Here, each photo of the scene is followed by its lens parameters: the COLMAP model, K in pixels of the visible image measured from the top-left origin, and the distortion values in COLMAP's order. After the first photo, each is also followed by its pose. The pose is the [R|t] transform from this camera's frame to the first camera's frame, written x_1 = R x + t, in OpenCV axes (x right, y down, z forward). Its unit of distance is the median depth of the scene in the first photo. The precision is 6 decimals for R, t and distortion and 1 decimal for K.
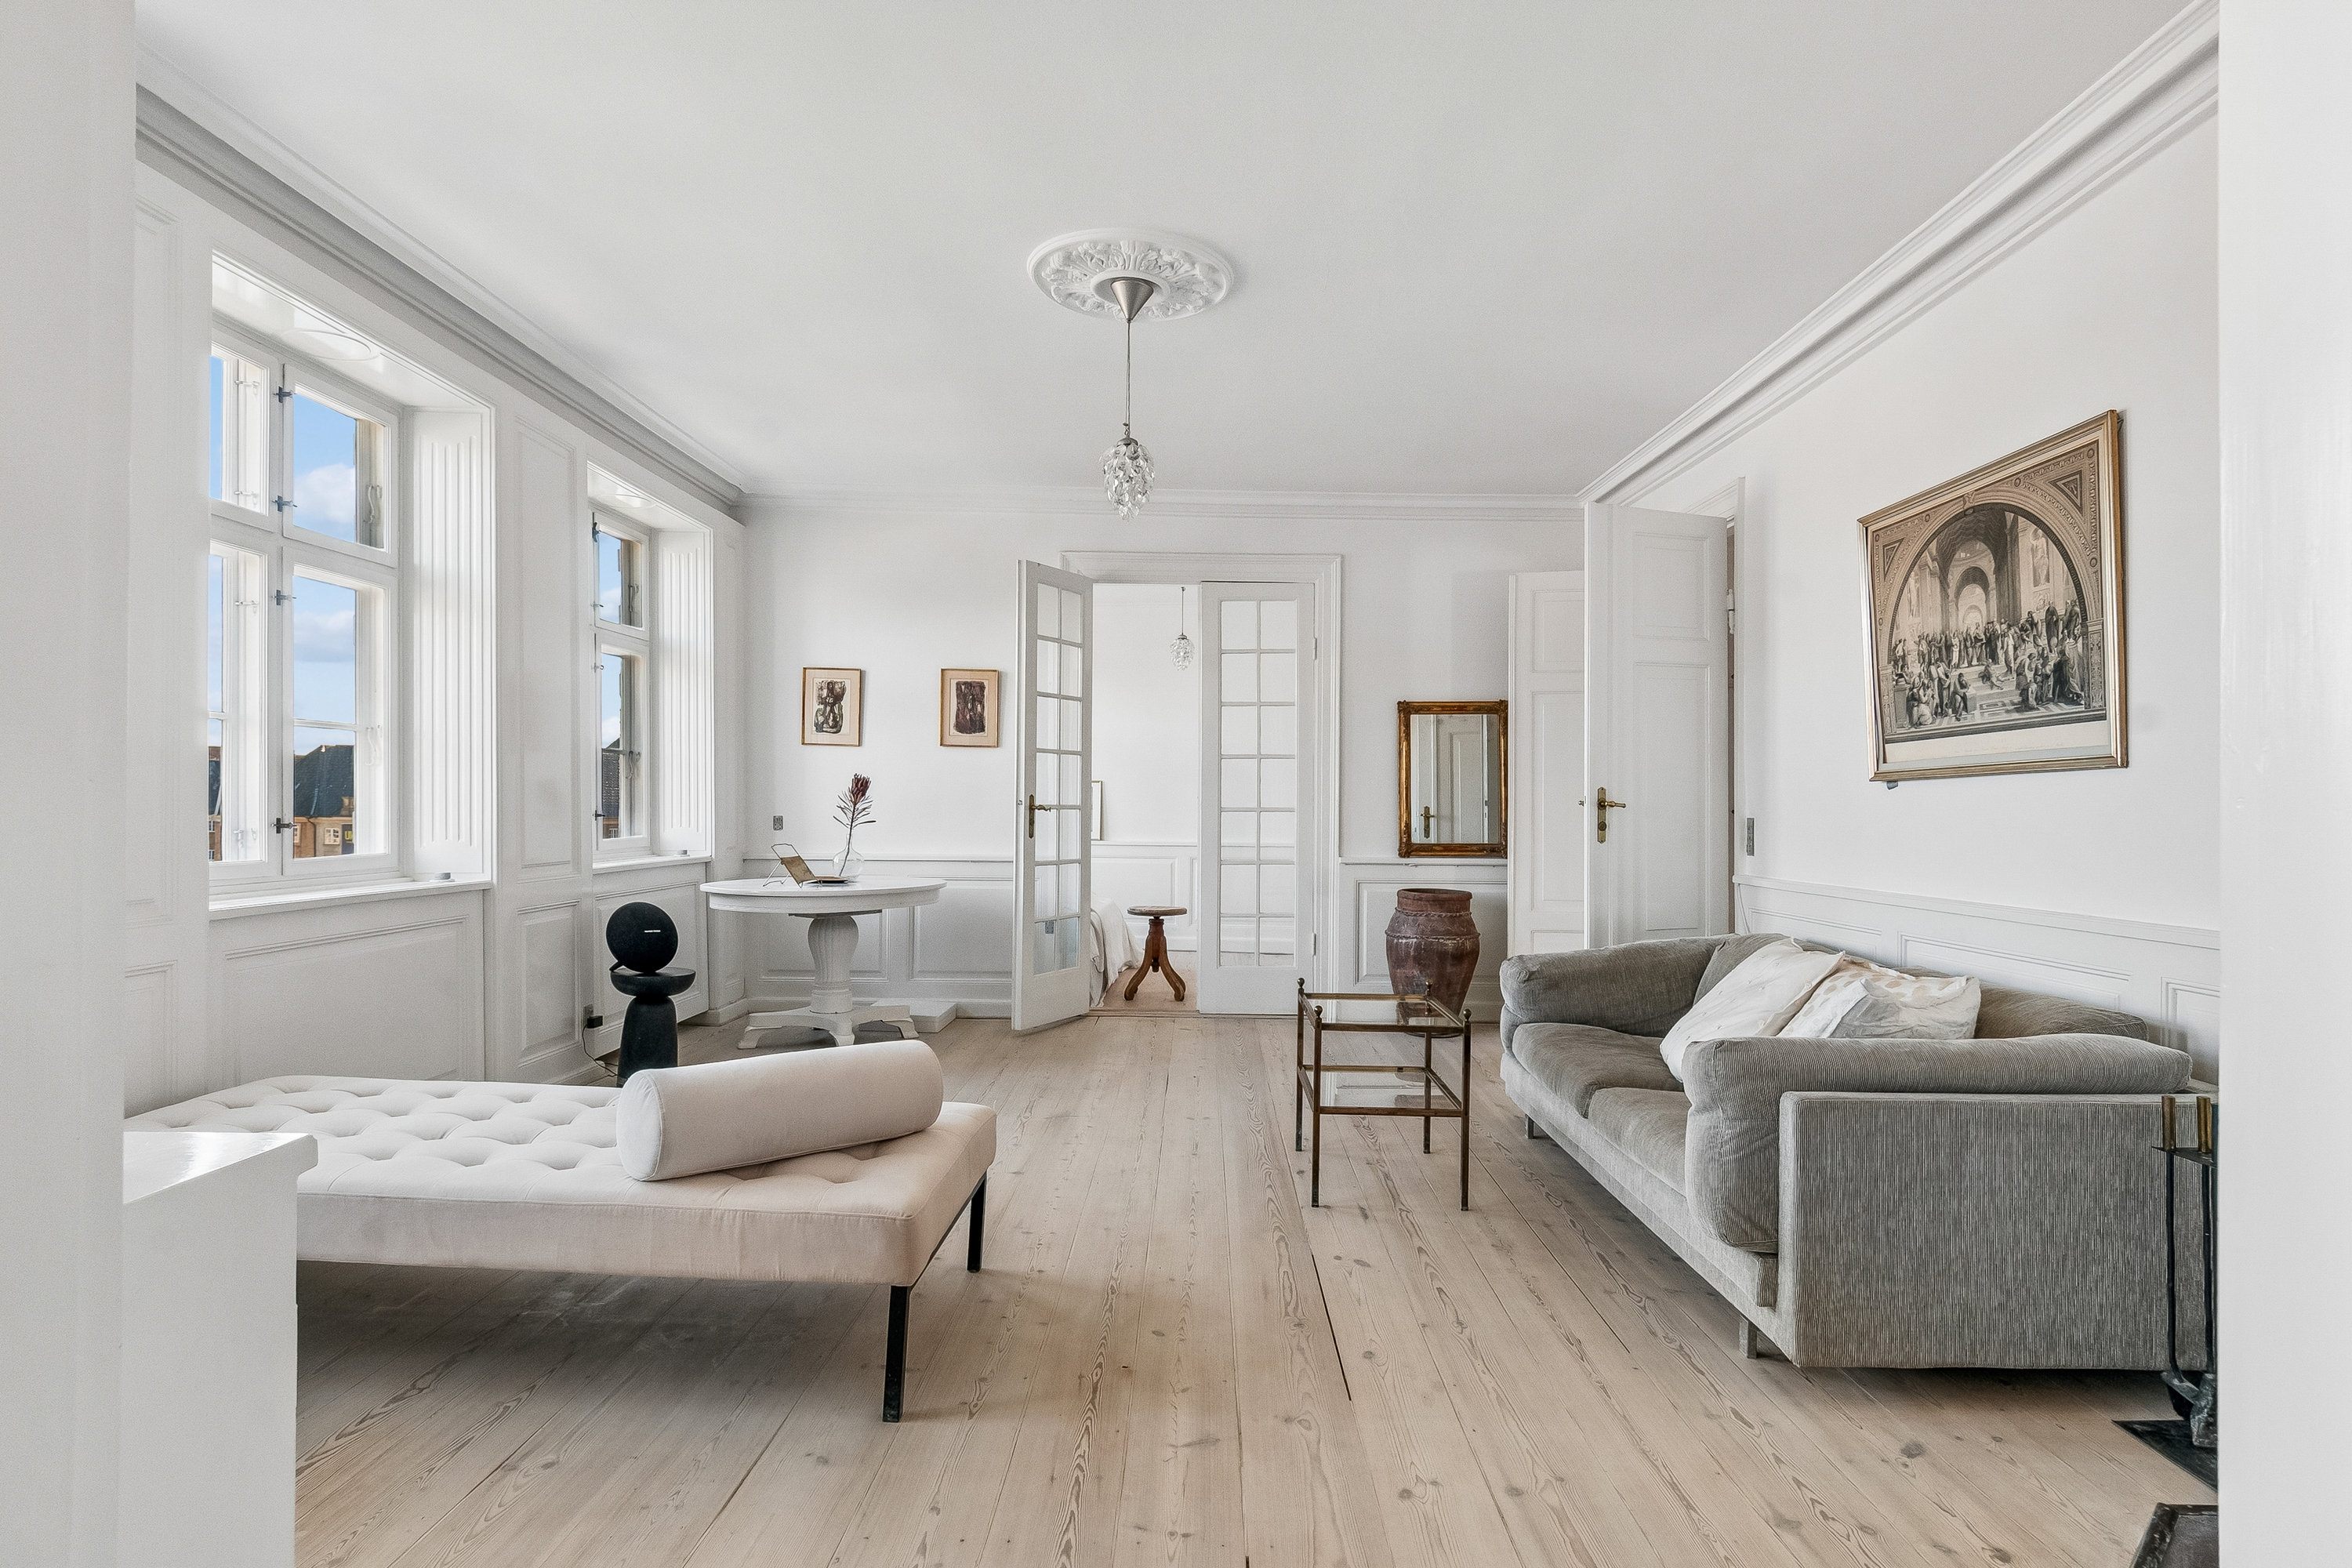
lens RADIAL K [[1270.7, 0, 1198.4], [0, 1270.7, 792.3], [0, 0, 1]] dist [0.002047, -0.002023]
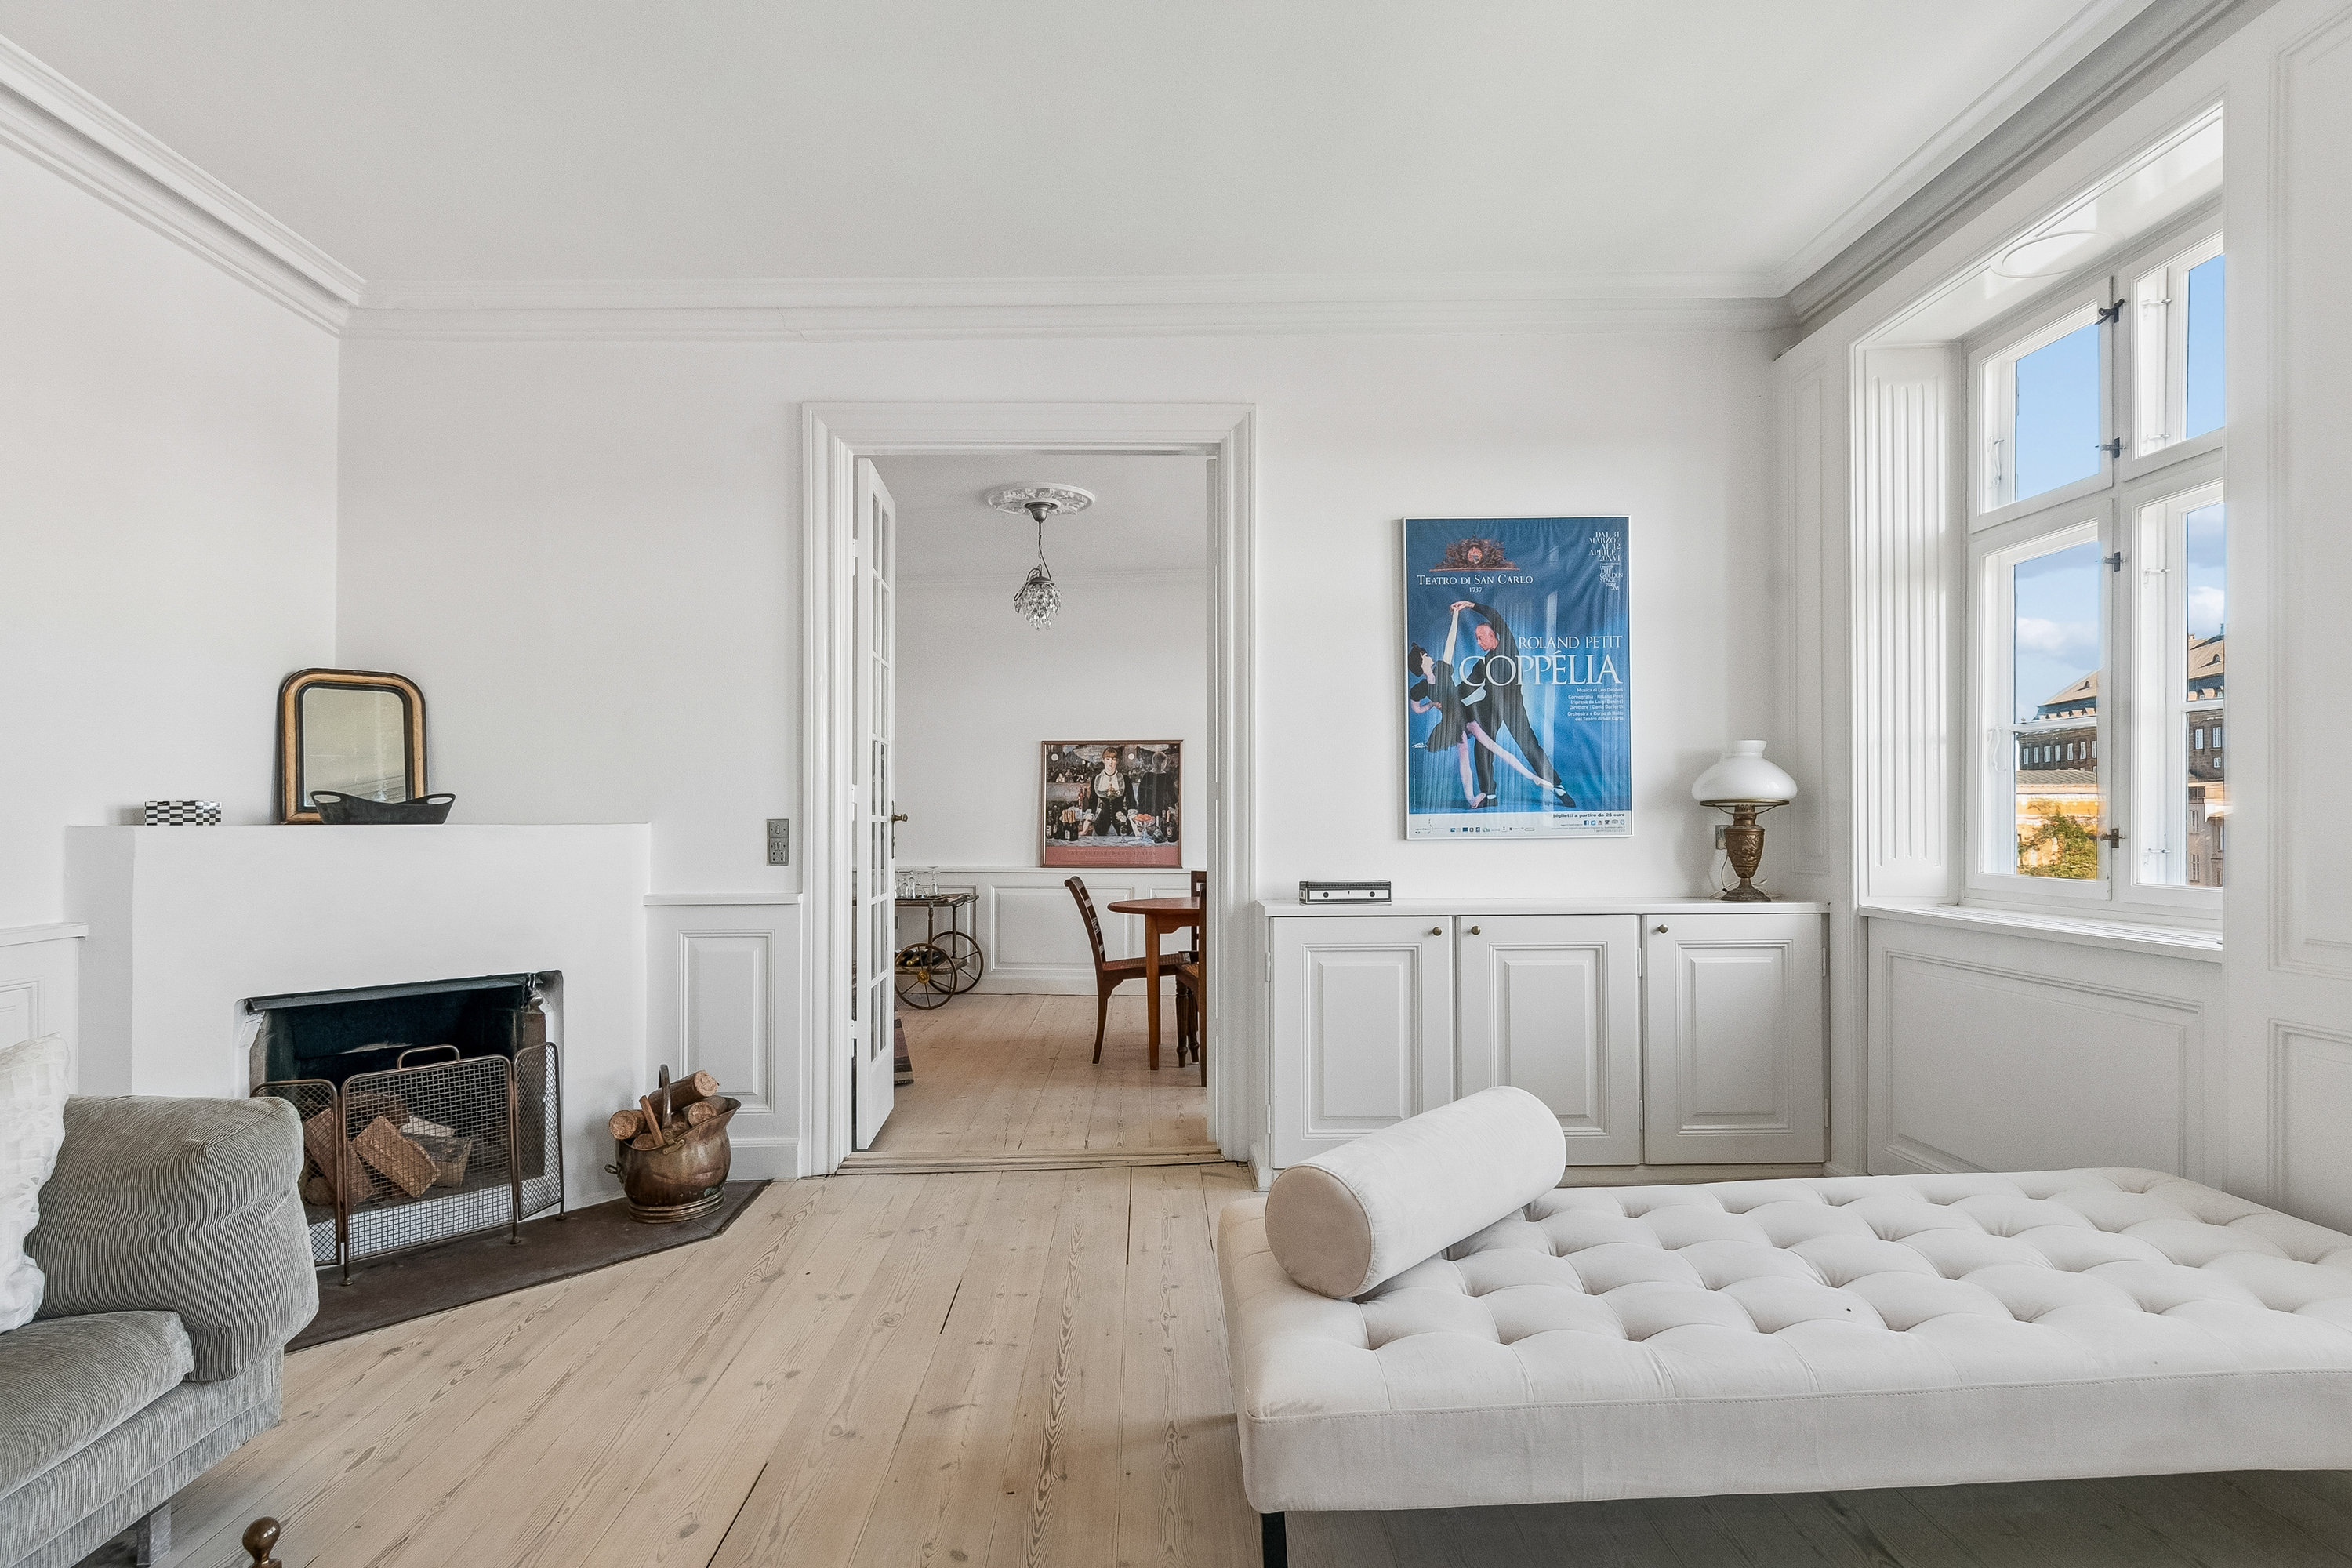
lens RADIAL K [[1270.7, 0, 1166.9], [0, 1270.7, 808.1], [0, 0, 1]] dist [0.002047, -0.002023]
pose [[-0.999806, -0.001254, -0.019637, -0.095687], [-0.000925, 0.999859, -0.016758, 0.015080], [0.019656, -0.016737, -0.999667, 1.239356]]
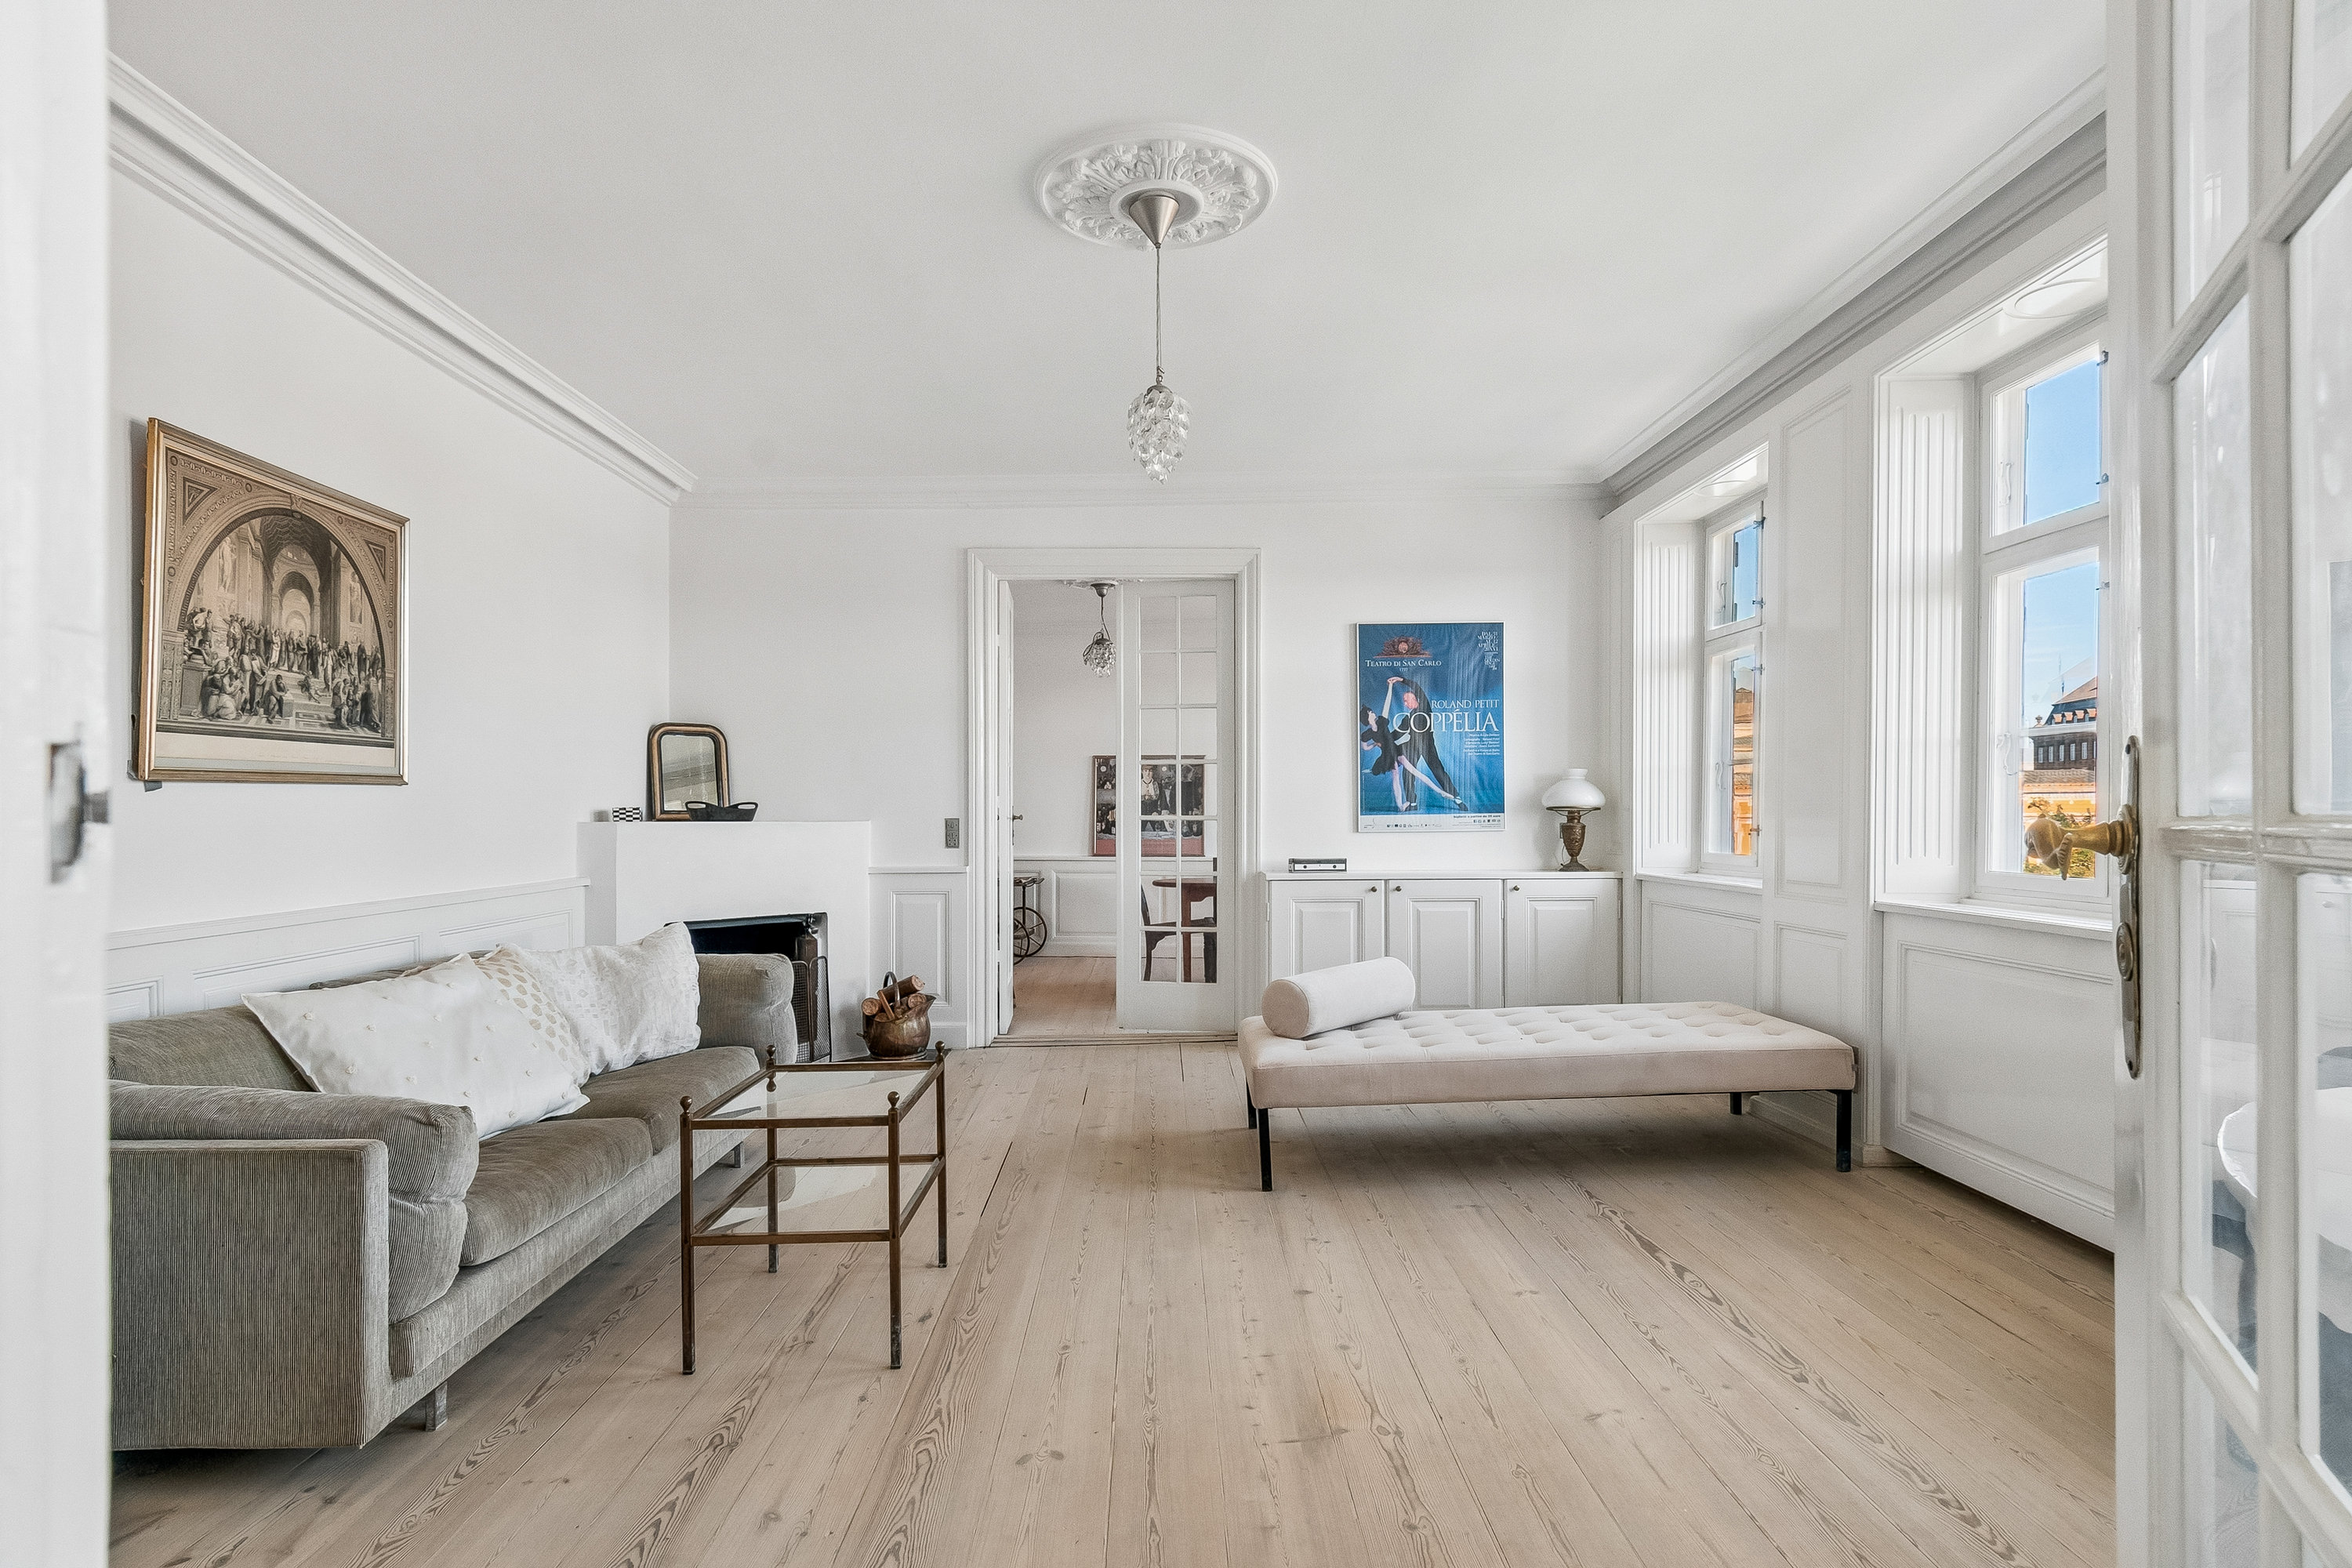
lens RADIAL K [[1270.7, 0, 1178.9], [0, 1270.7, 806.0], [0, 0, 1]] dist [0.002047, -0.002023]
pose [[-0.999802, -0.002318, -0.019738, -0.052624], [-0.001987, 0.999857, -0.016809, 0.018000], [0.019774, -0.016766, -0.999664, 1.820775]]
